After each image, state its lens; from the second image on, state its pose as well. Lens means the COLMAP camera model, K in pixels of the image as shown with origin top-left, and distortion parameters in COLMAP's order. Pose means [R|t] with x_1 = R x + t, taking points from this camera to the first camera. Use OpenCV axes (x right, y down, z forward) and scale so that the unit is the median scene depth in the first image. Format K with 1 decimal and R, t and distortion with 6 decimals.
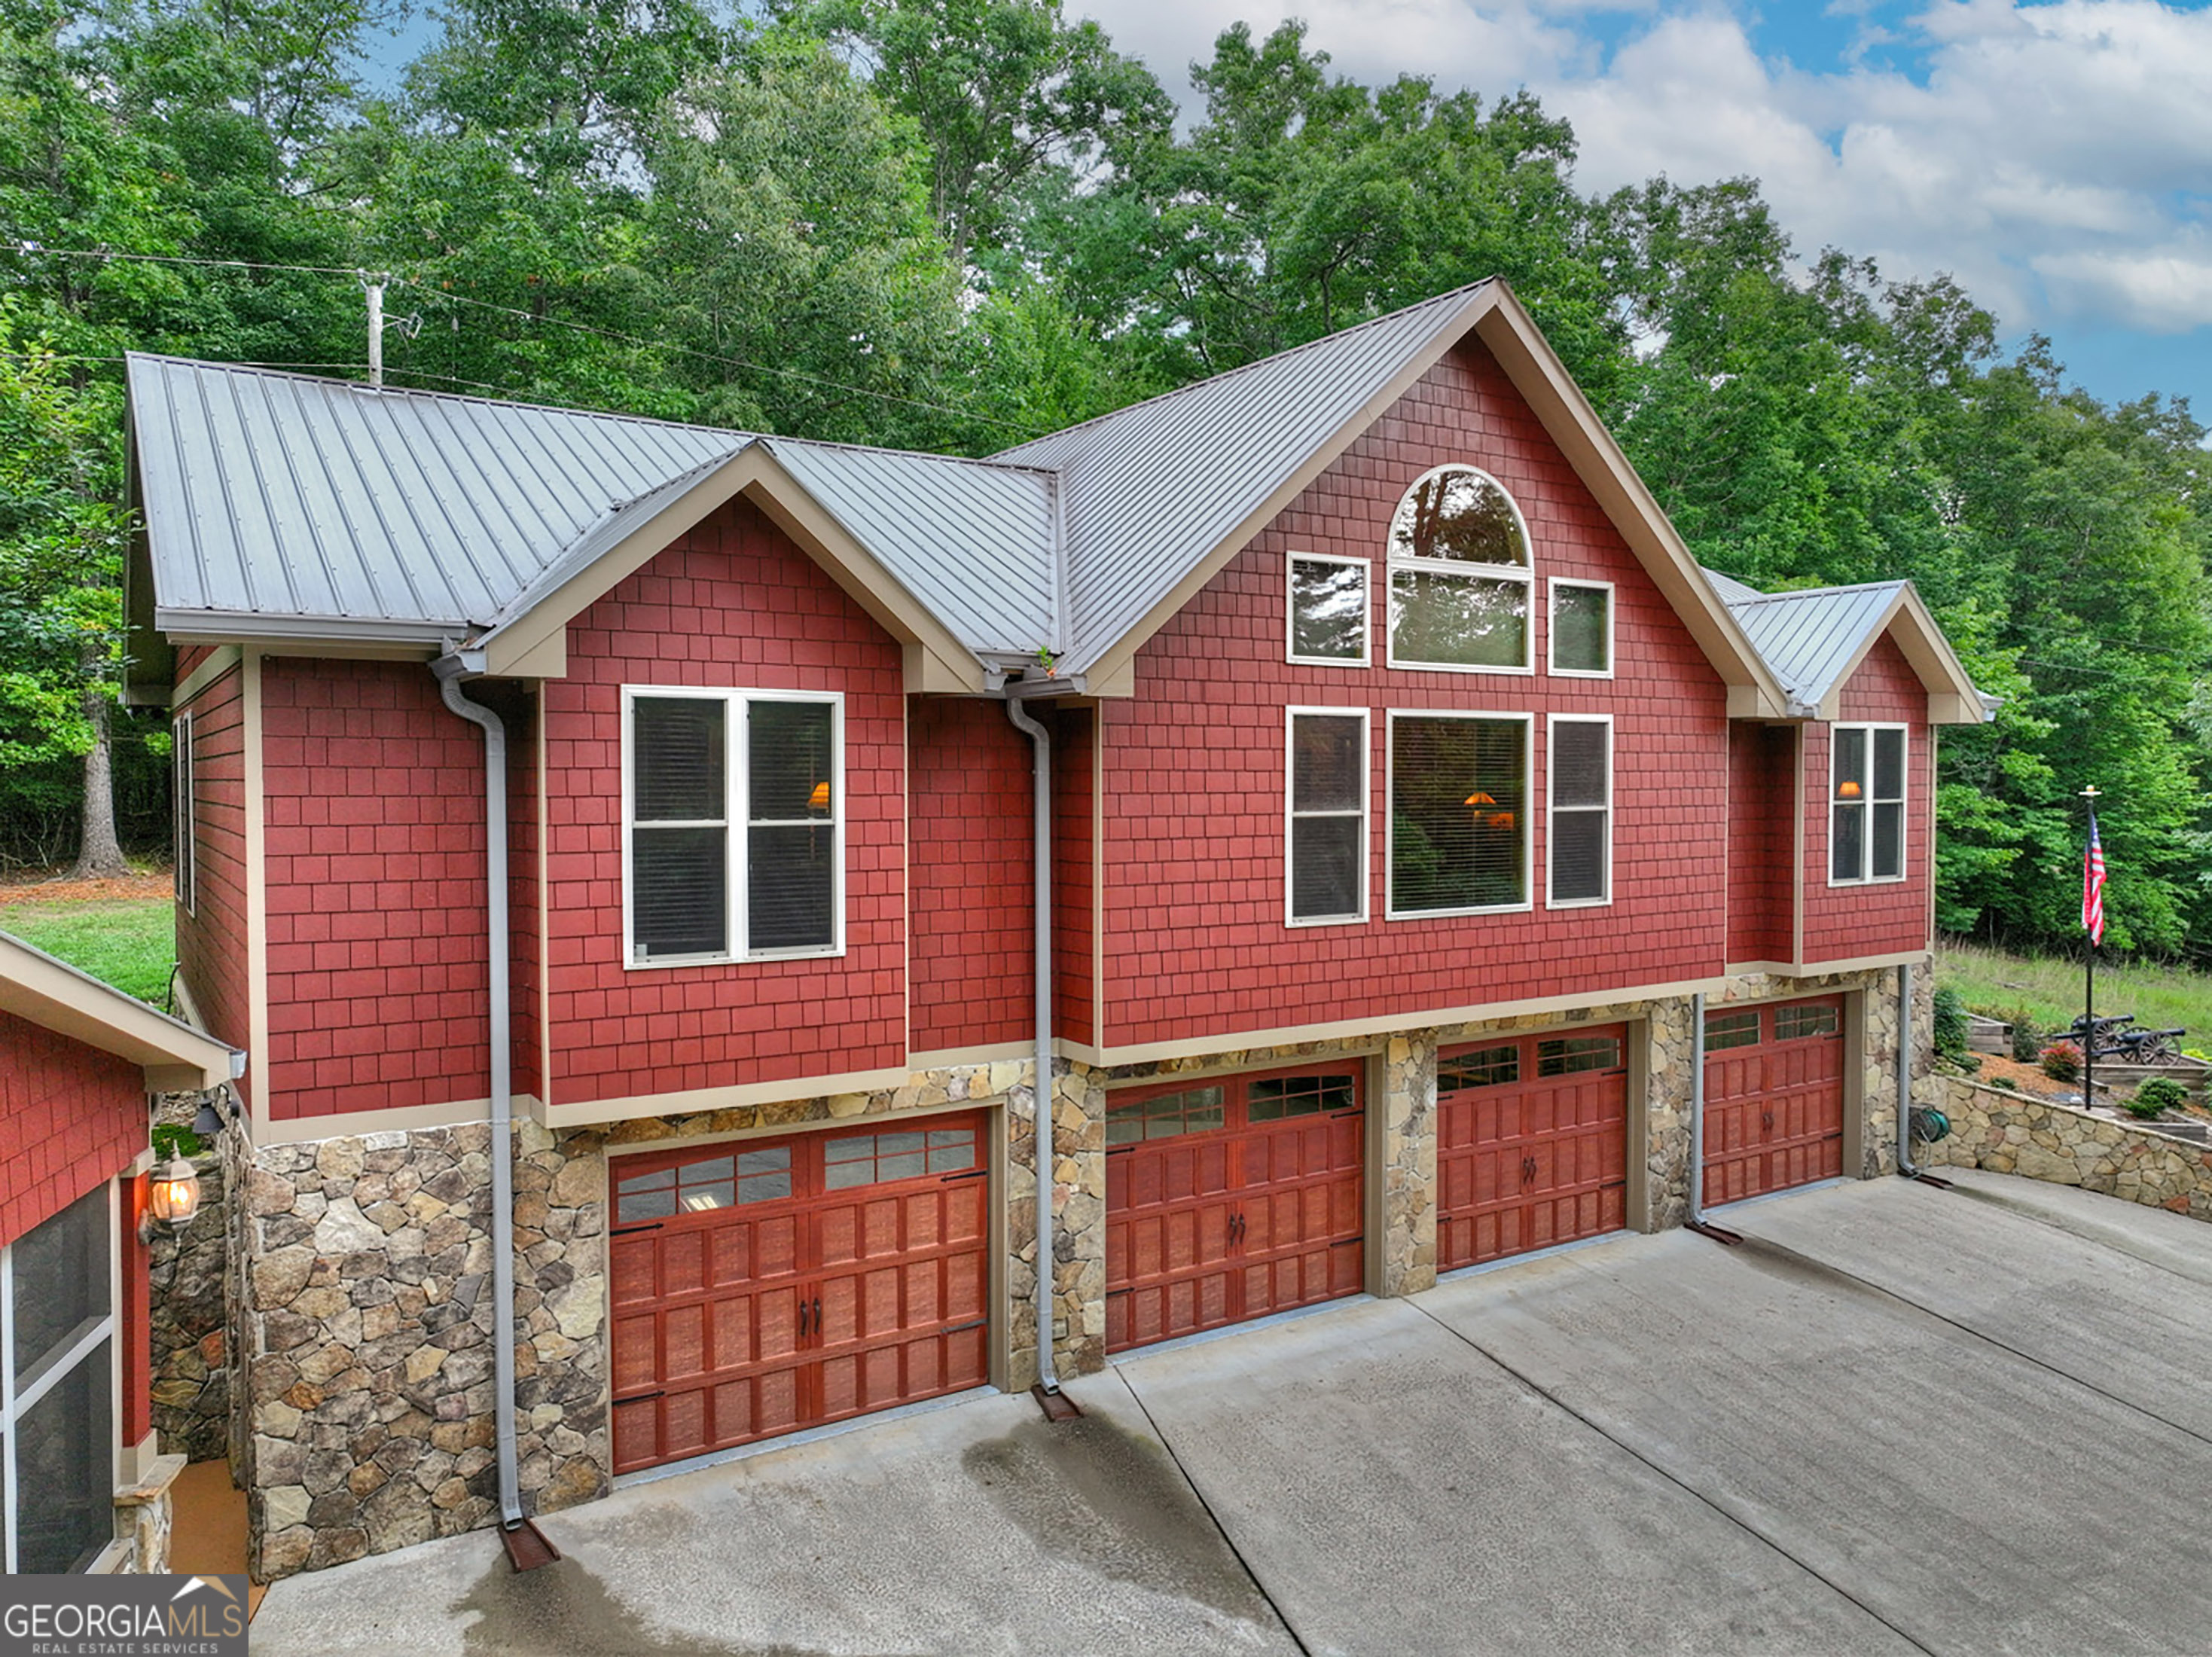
lens RADIAL K [[1551.5, 0, 1106.0], [0, 1551.5, 828.5], [0, 0, 1]] dist [0.010135, 0.002812]
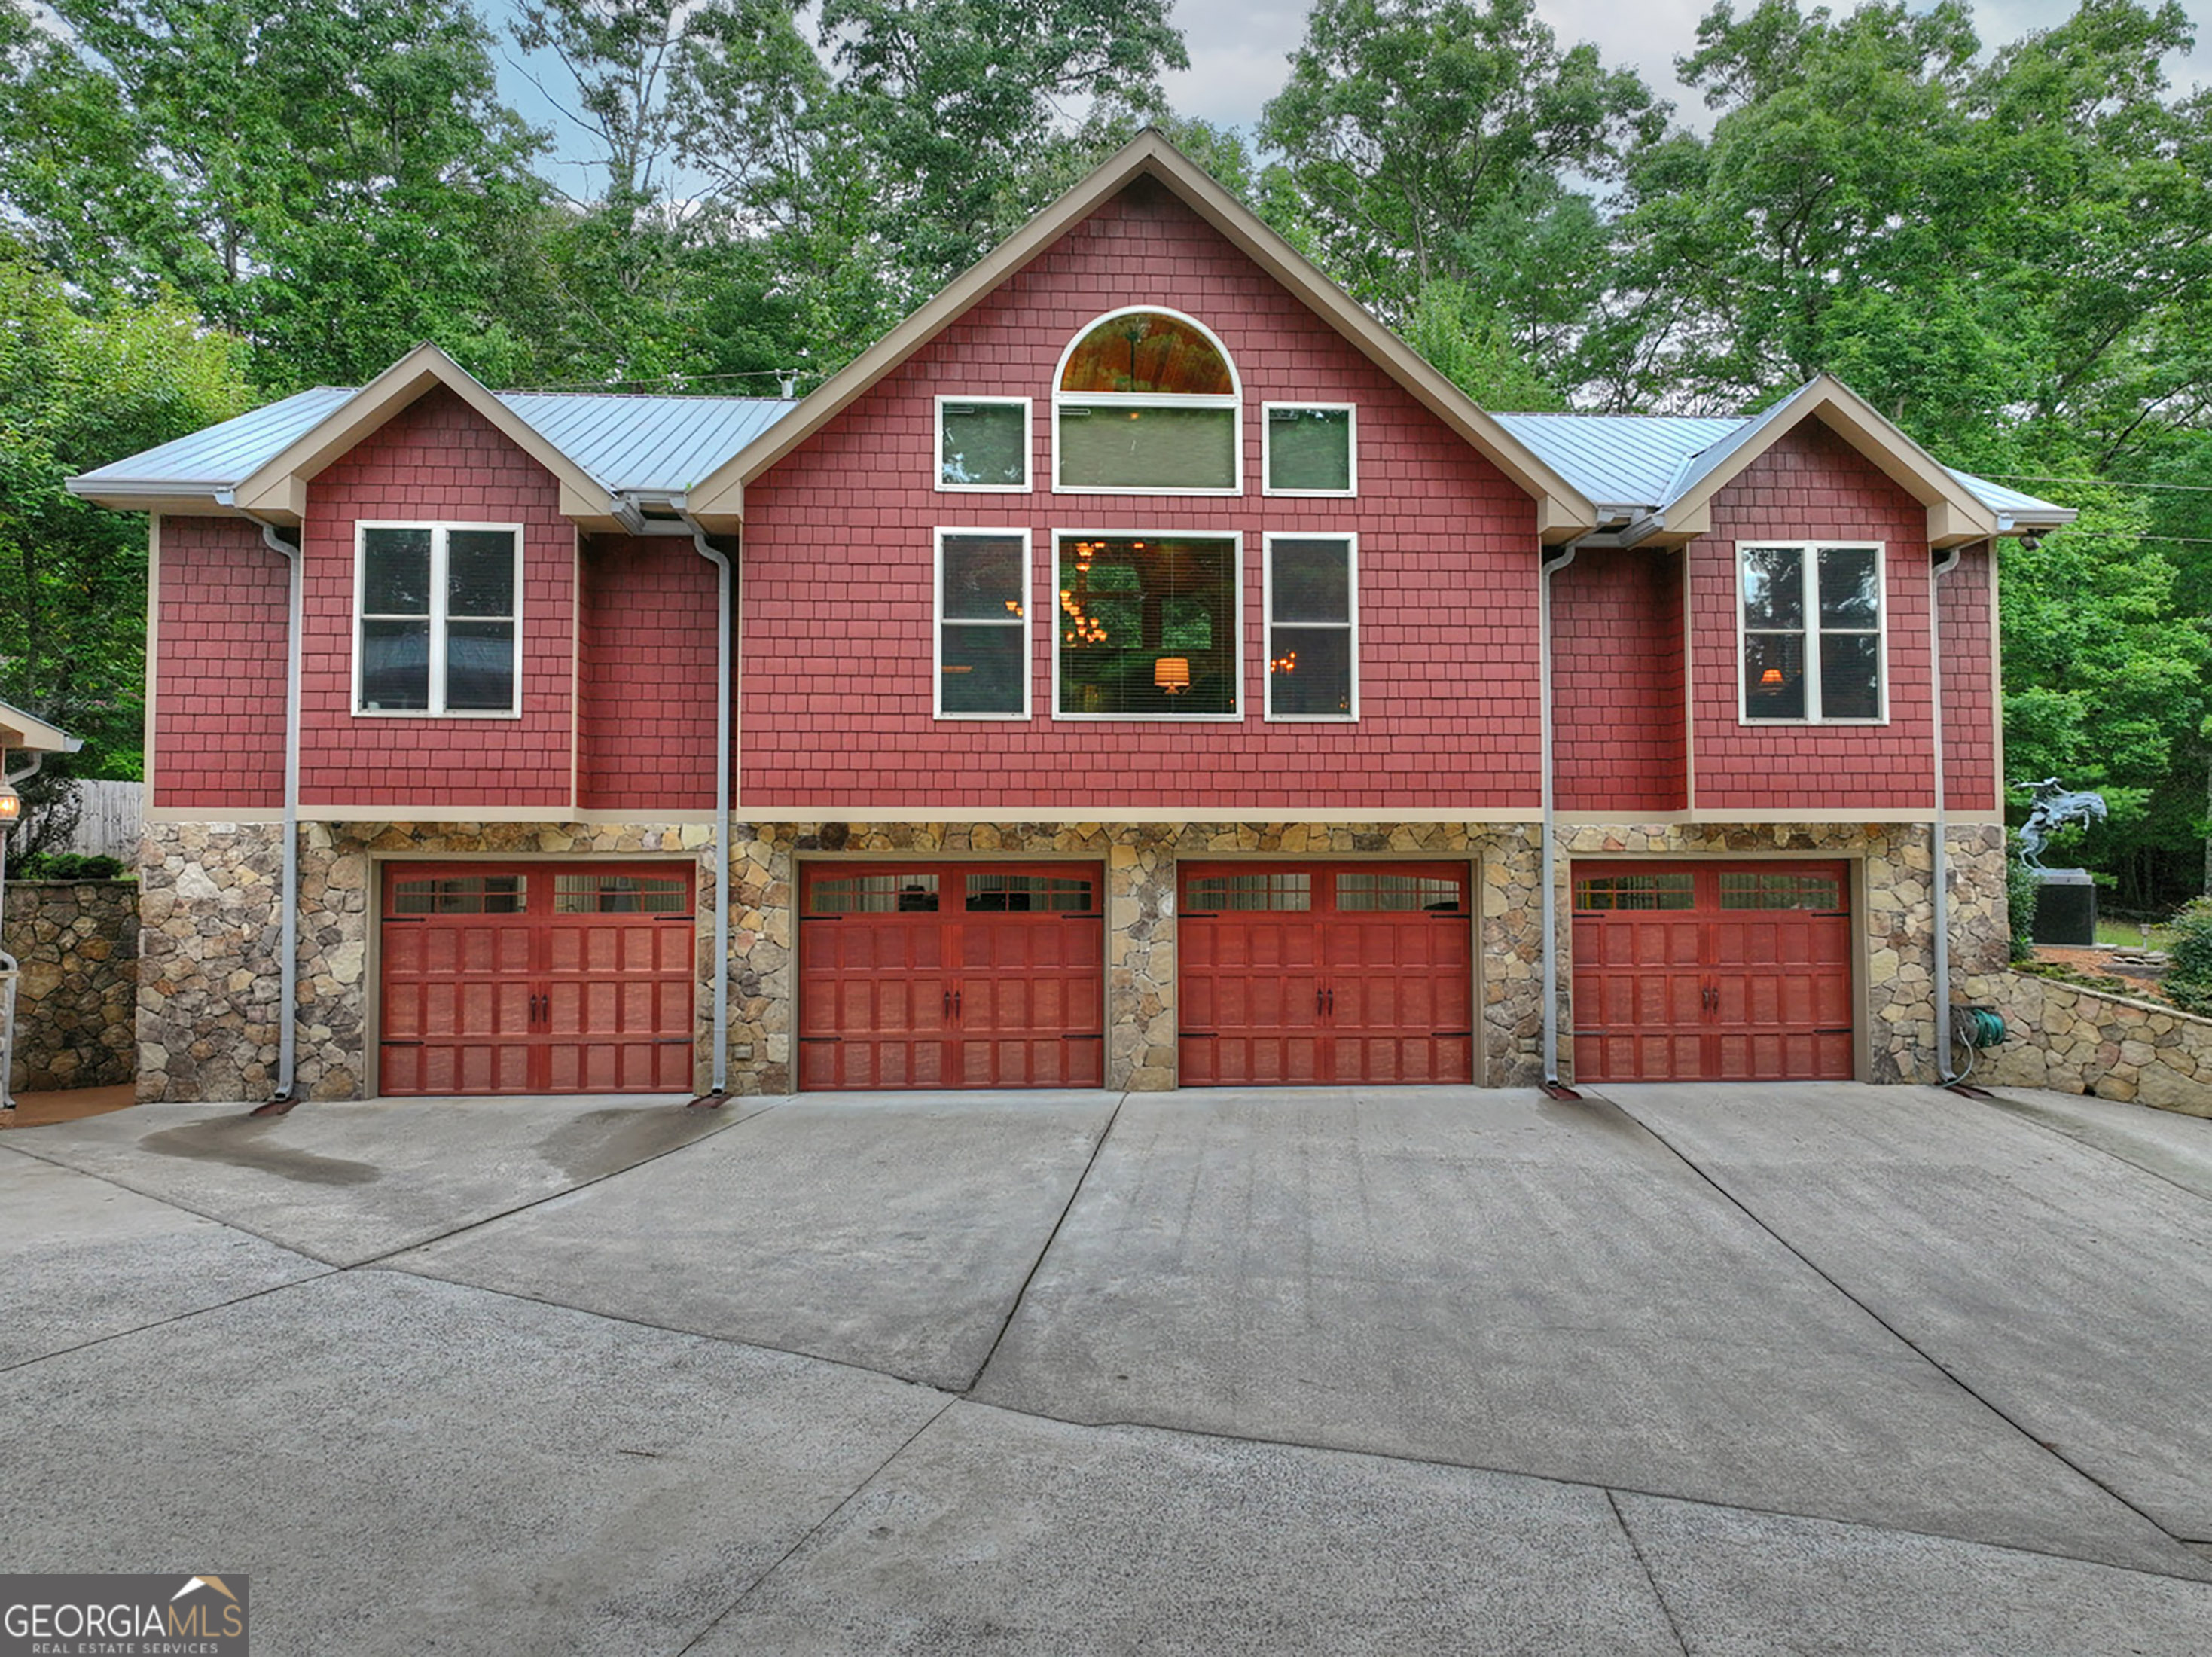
lens RADIAL K [[1551.5, 0, 1106.0], [0, 1551.5, 828.5], [0, 0, 1]] dist [0.010135, 0.002812]
pose [[0.873787, -0.019993, -0.485898, 0.793198], [-0.015720, 0.997471, -0.069311, 0.225052], [0.486055, 0.068201, 0.871263, 0.071351]]
